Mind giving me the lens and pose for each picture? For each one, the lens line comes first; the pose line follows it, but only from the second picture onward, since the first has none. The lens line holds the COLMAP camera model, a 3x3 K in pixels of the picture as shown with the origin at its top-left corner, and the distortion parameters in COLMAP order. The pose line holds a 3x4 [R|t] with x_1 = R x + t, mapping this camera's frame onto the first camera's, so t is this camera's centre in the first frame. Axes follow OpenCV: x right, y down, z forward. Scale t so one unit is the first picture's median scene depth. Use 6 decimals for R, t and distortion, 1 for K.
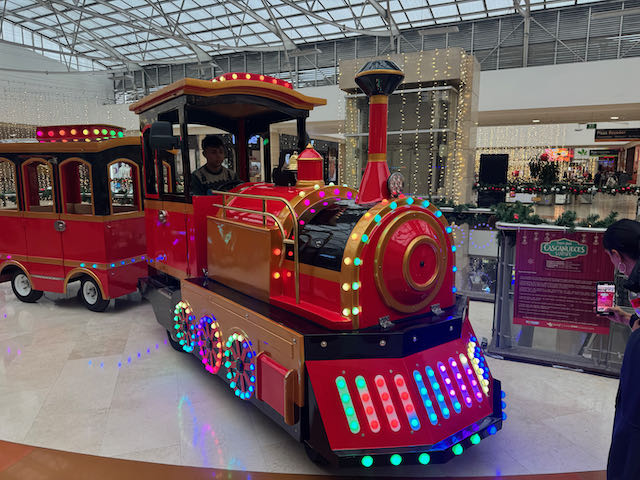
lens RADIAL K [[446.9, 0, 320.0], [0, 446.9, 240.0], [0, 0, 1]] dist [0.000482, -0.005654]
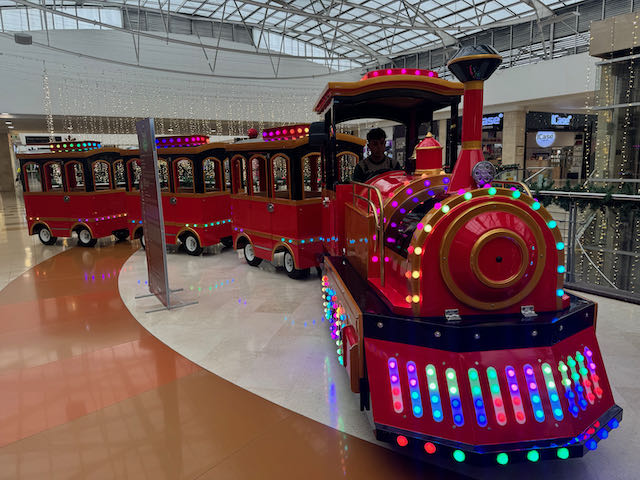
lens RADIAL K [[435.2, 0, 320.0], [0, 435.2, 240.0], [0, 0, 1]] dist [0.001723, -0.003746]
pose [[0.864541, 0.062733, -0.498631, 0.223401], [-0.043582, 0.997799, 0.049971, -0.010800], [0.500669, -0.021470, 0.865373, 0.011425]]
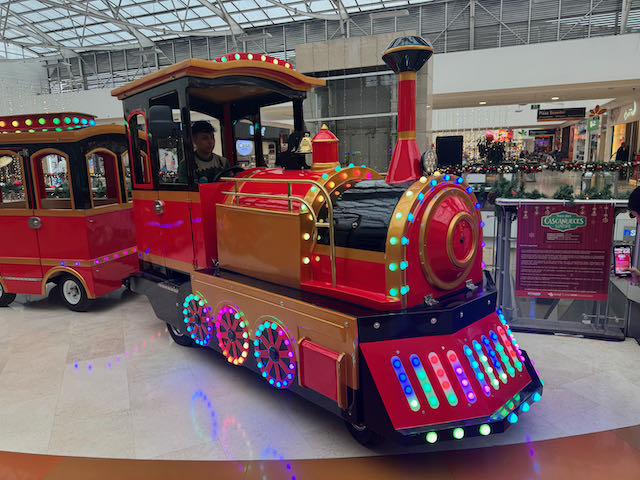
lens RADIAL K [[446.9, 0, 320.0], [0, 446.9, 240.0], [0, 0, 1]] dist [0.000482, -0.005654]
pose [[0.994132, -0.049134, 0.096376, -0.115016], [0.046312, 0.998436, 0.031306, 0.004175], [-0.097763, -0.026659, 0.994853, 0.018141]]
